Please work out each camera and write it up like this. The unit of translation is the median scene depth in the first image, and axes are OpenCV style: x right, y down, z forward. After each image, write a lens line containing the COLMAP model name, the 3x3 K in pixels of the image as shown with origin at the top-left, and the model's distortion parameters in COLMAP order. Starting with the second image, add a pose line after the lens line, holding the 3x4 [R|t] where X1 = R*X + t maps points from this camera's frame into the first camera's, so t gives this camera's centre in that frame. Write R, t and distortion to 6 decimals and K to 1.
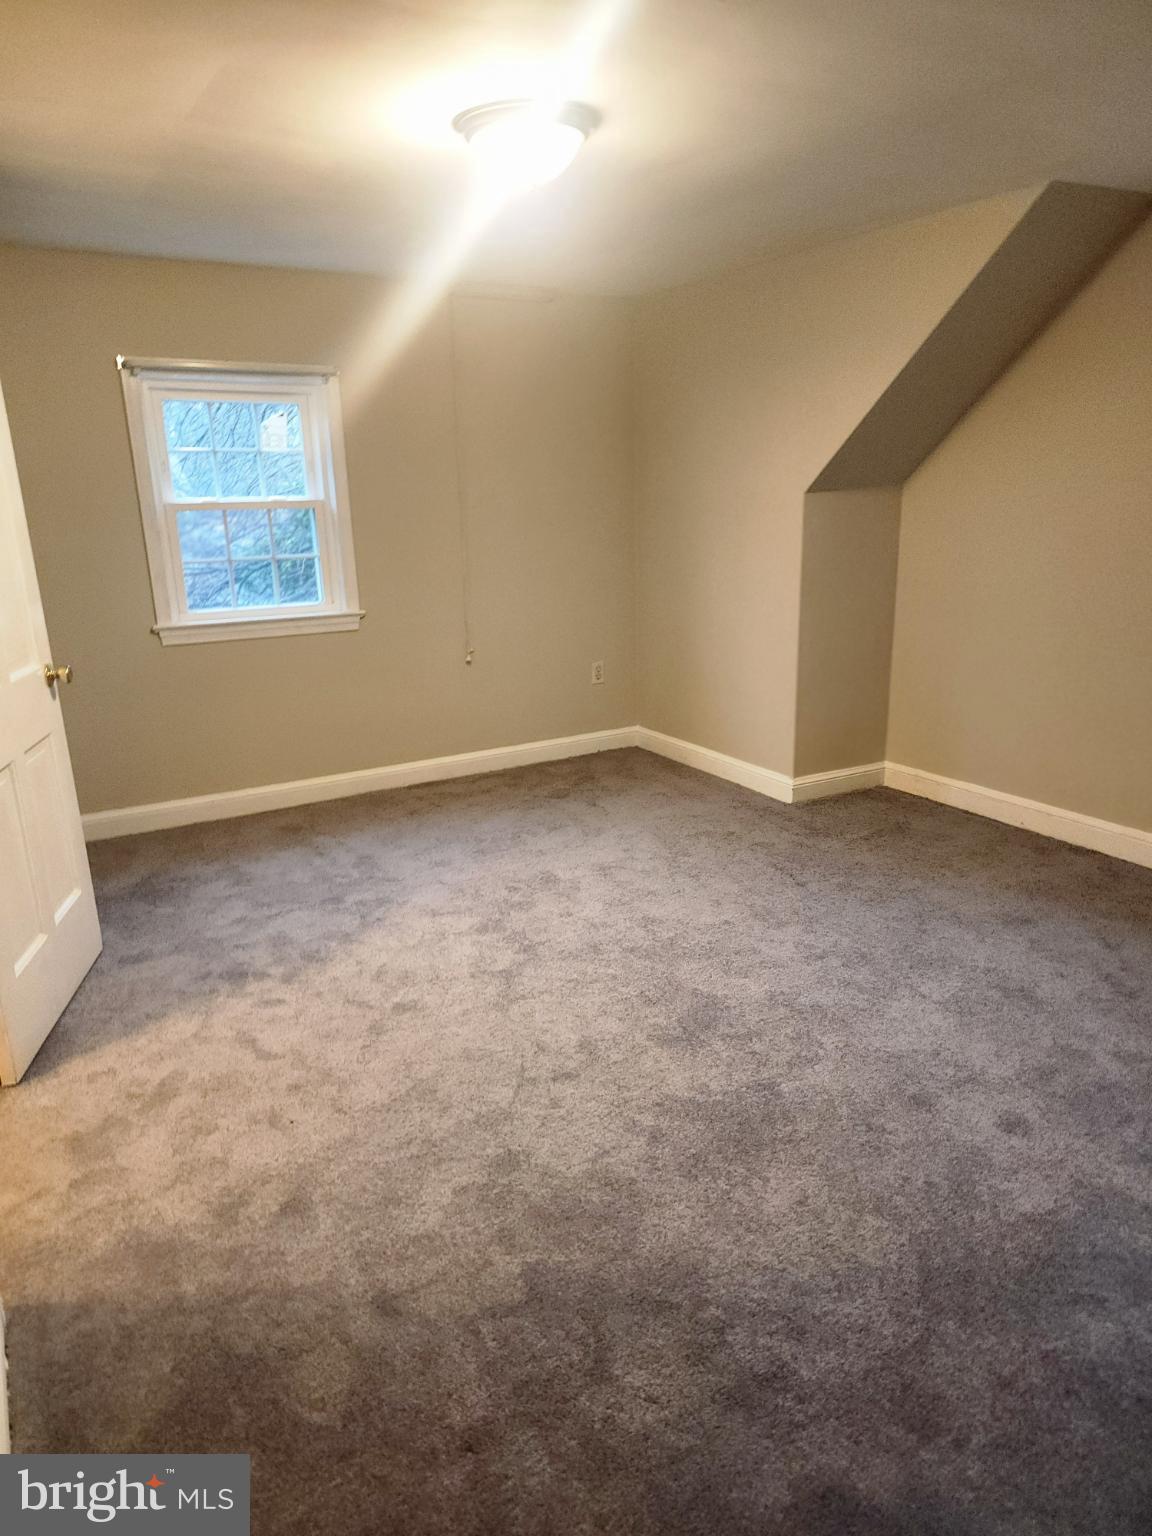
lens RADIAL K [[1028.0, 0, 576.6], [0, 1028.0, 734.1], [0, 0, 1]] dist [0.063163, -0.045044]
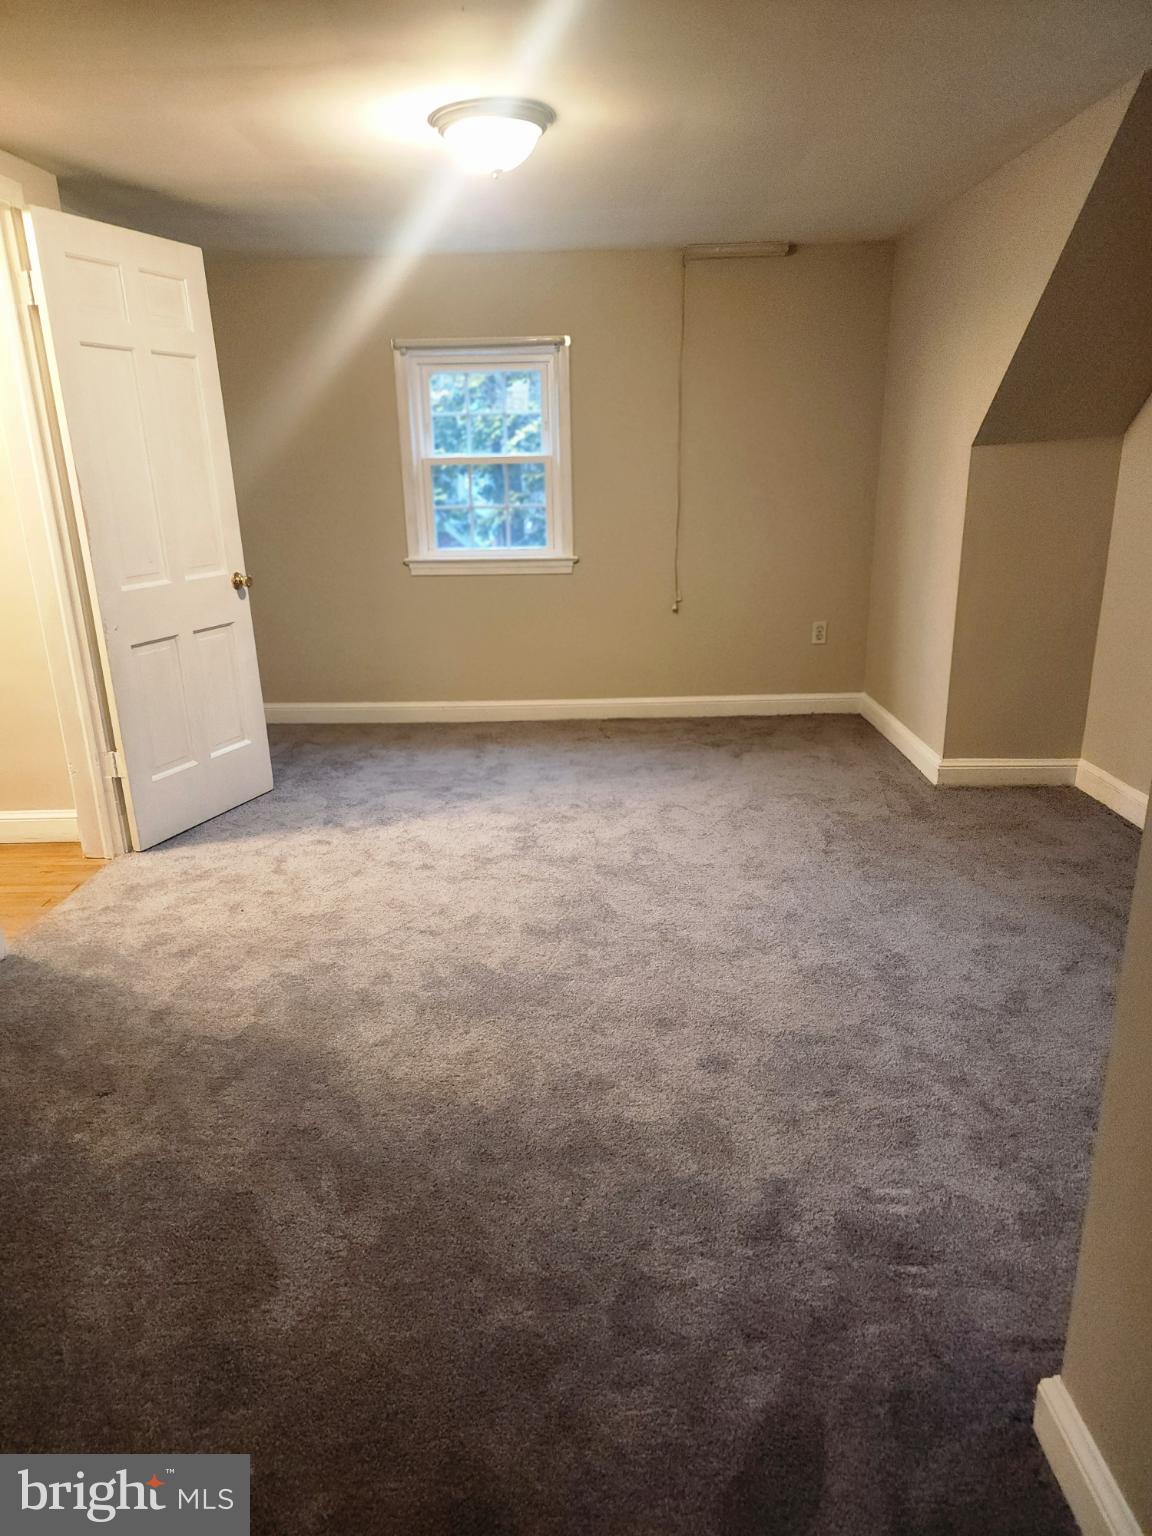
lens RADIAL K [[1028.0, 0, 564.2], [0, 1028.0, 758.7], [0, 0, 1]] dist [0.063163, -0.045044]
pose [[0.849789, 0.147153, -0.506167, 0.510458], [-0.121735, 0.989072, 0.083166, 0.008647], [0.512874, -0.009055, 0.858416, 0.037650]]
